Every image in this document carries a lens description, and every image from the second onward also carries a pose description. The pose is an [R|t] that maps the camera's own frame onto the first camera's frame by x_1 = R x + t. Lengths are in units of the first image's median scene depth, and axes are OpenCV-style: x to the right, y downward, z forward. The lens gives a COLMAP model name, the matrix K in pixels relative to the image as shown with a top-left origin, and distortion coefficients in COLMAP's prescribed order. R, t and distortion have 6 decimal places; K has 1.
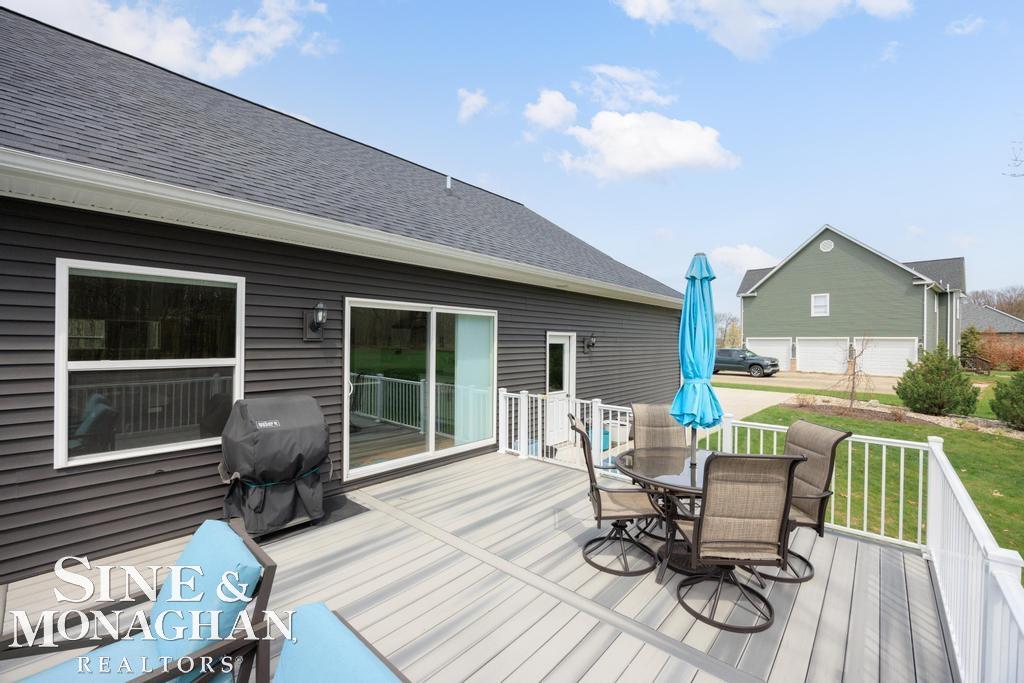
lens RADIAL K [[424.5, 0, 507.6], [0, 424.5, 342.0], [0, 0, 1]] dist [-0.013226, 0.001050]
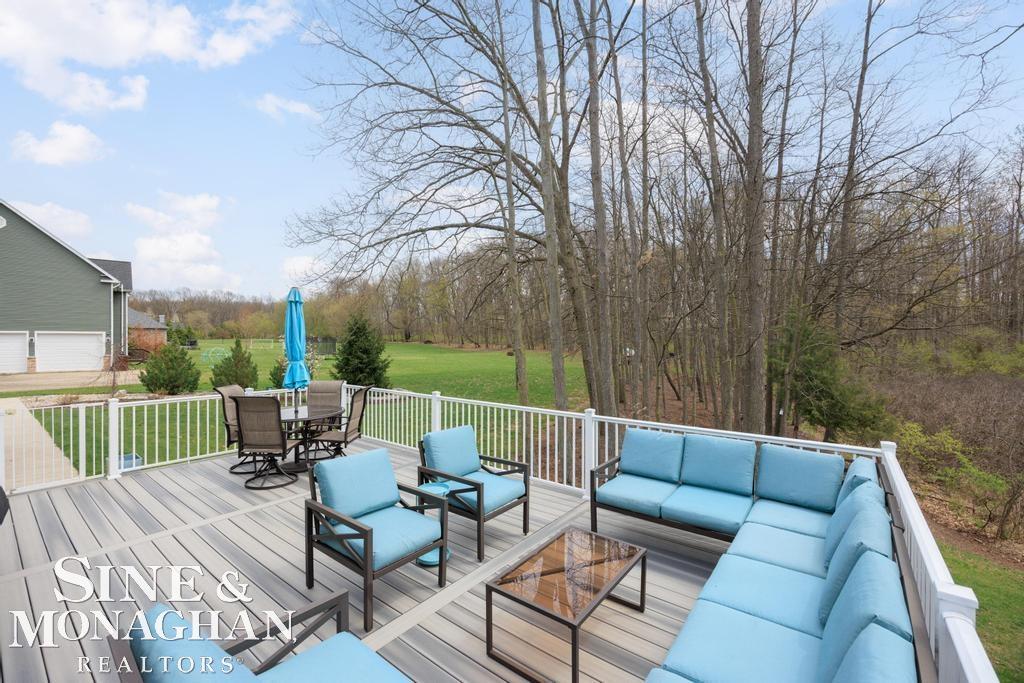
lens RADIAL K [[424.5, 0, 517.3], [0, 424.5, 339.6], [0, 0, 1]] dist [-0.013226, 0.001050]
pose [[-0.059928, -0.011619, 0.998135, -0.143393], [0.004182, 0.999921, 0.011891, -0.000794], [-0.998194, 0.004887, -0.059875, 0.025717]]
